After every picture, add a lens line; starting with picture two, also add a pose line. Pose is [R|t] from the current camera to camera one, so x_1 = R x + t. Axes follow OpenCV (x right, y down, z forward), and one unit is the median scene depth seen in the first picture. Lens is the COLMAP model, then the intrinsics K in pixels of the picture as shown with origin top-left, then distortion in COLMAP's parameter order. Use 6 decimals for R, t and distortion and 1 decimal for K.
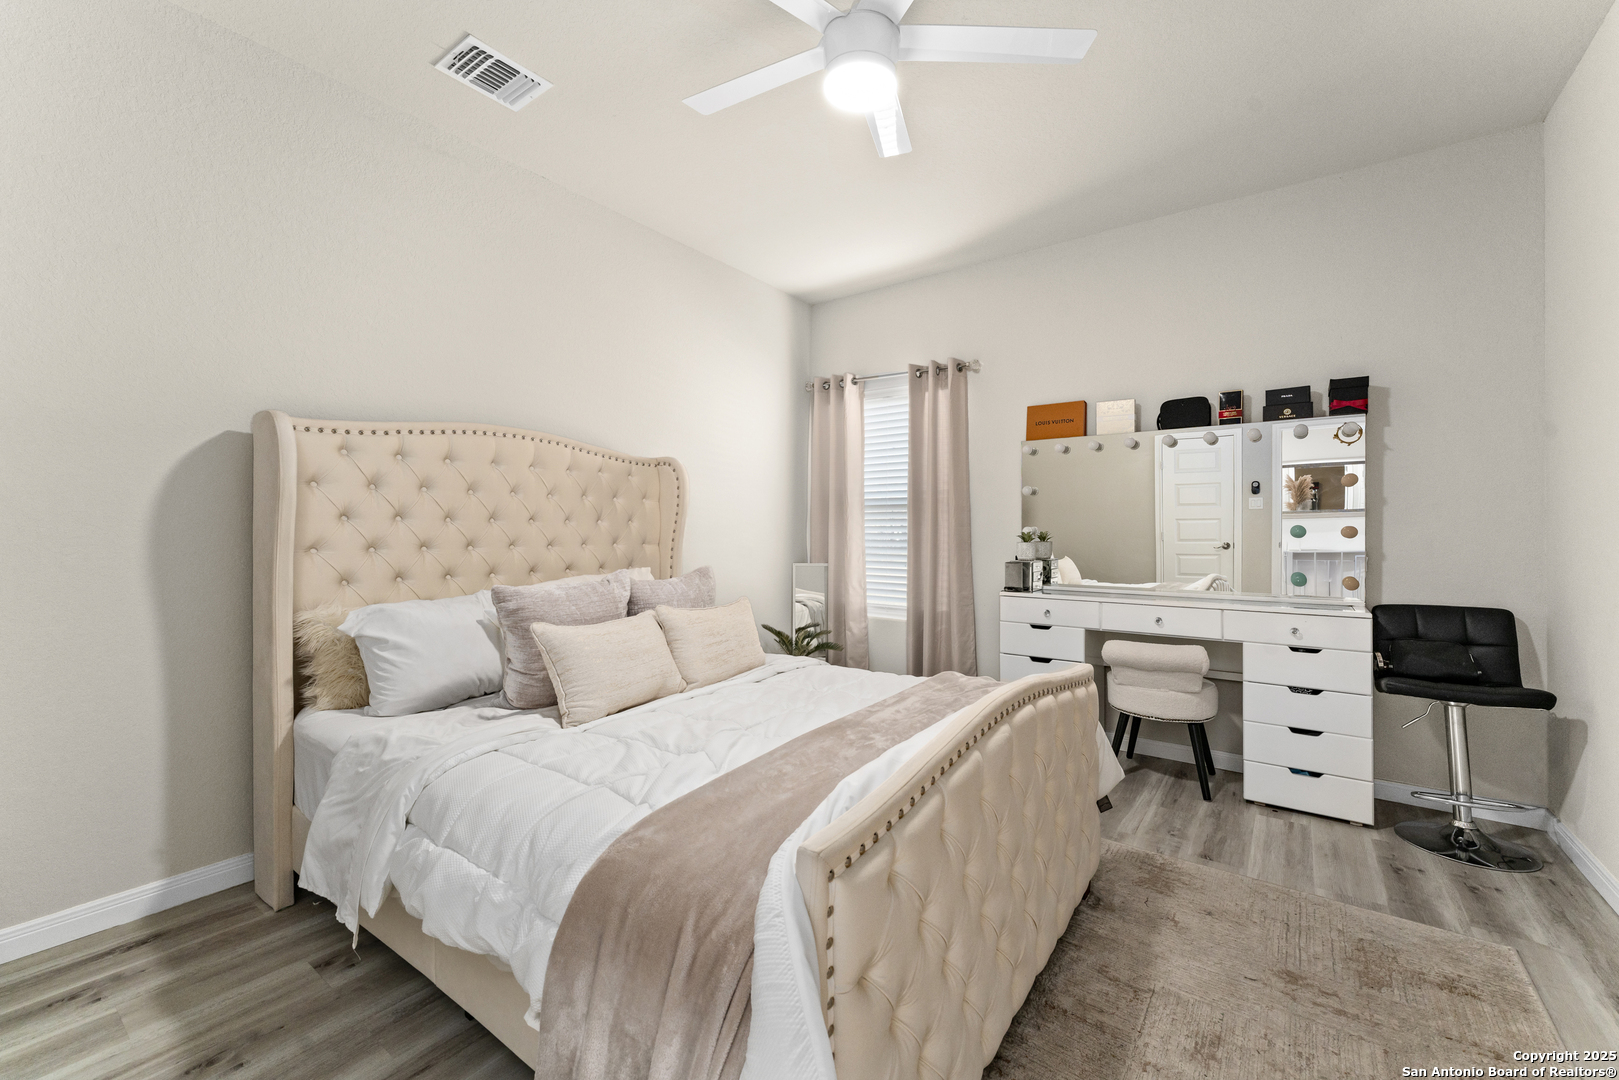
lens RADIAL K [[651.8, 0, 809.8], [0, 651.8, 534.0], [0, 0, 1]] dist [0.014513, 0.000729]
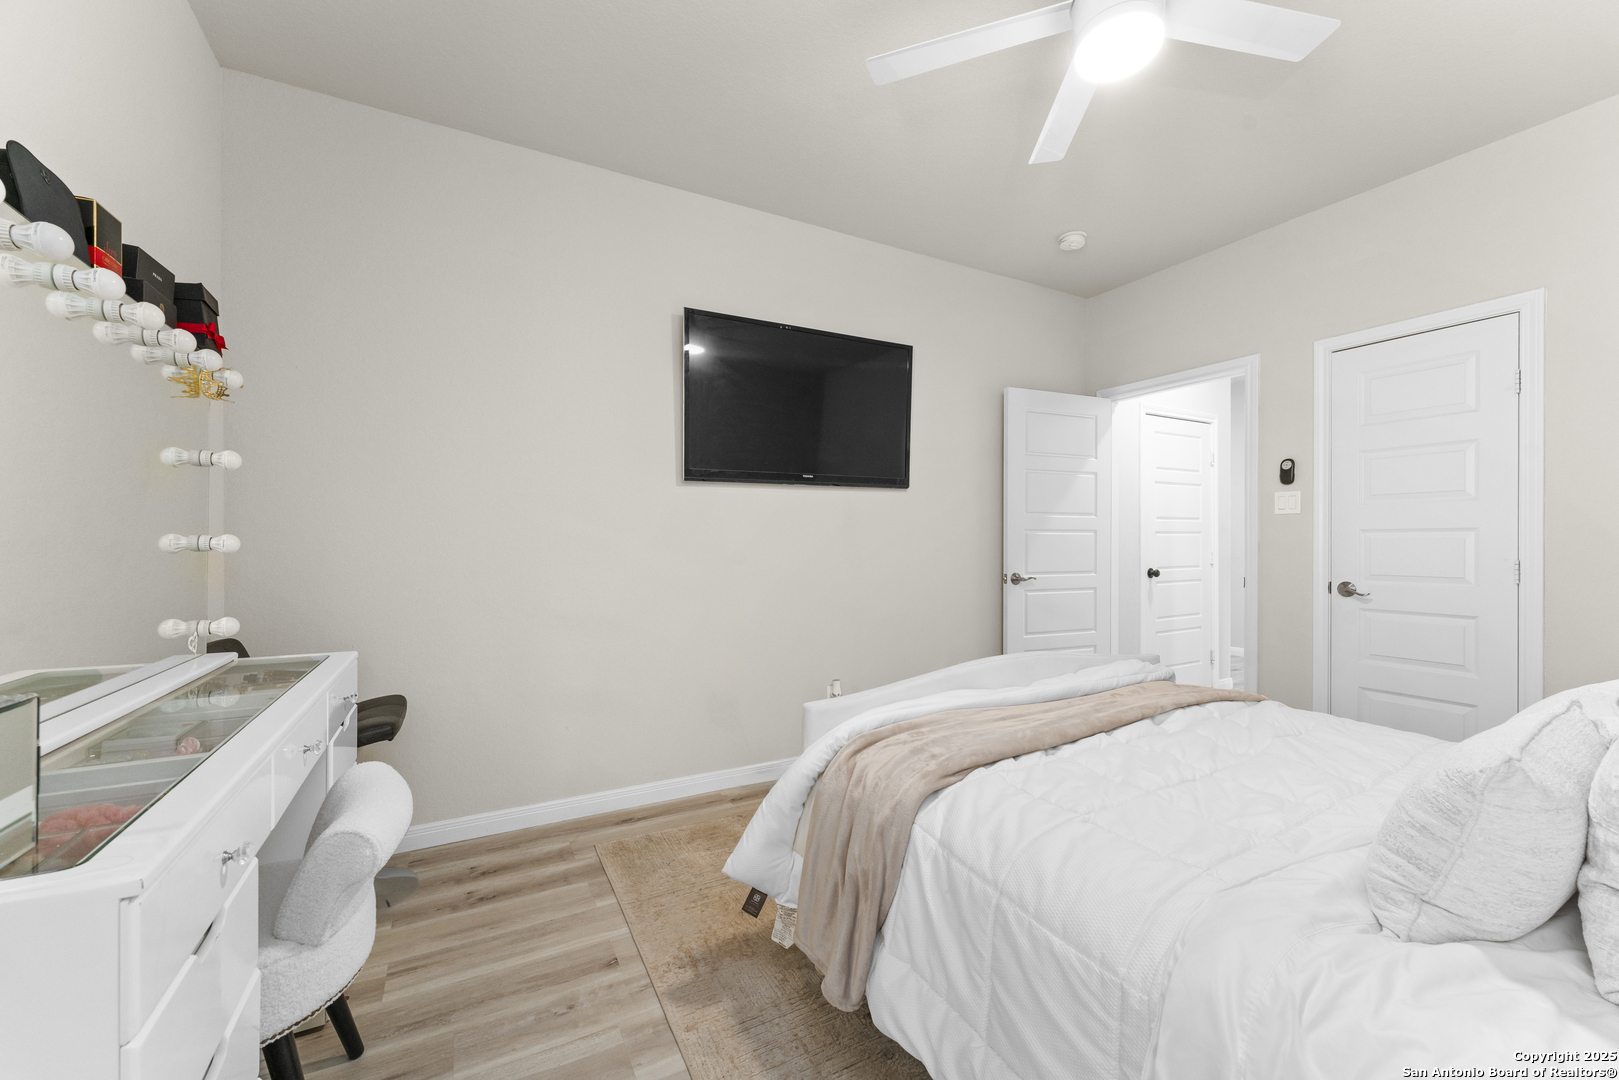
lens RADIAL K [[651.8, 0, 814.6], [0, 651.8, 536.2], [0, 0, 1]] dist [0.014513, 0.000729]
pose [[-0.903743, 0.003115, 0.428064, 0.060614], [0.000581, 0.999982, -0.006050, 0.000312], [-0.428075, -0.005219, -0.903728, 1.536375]]
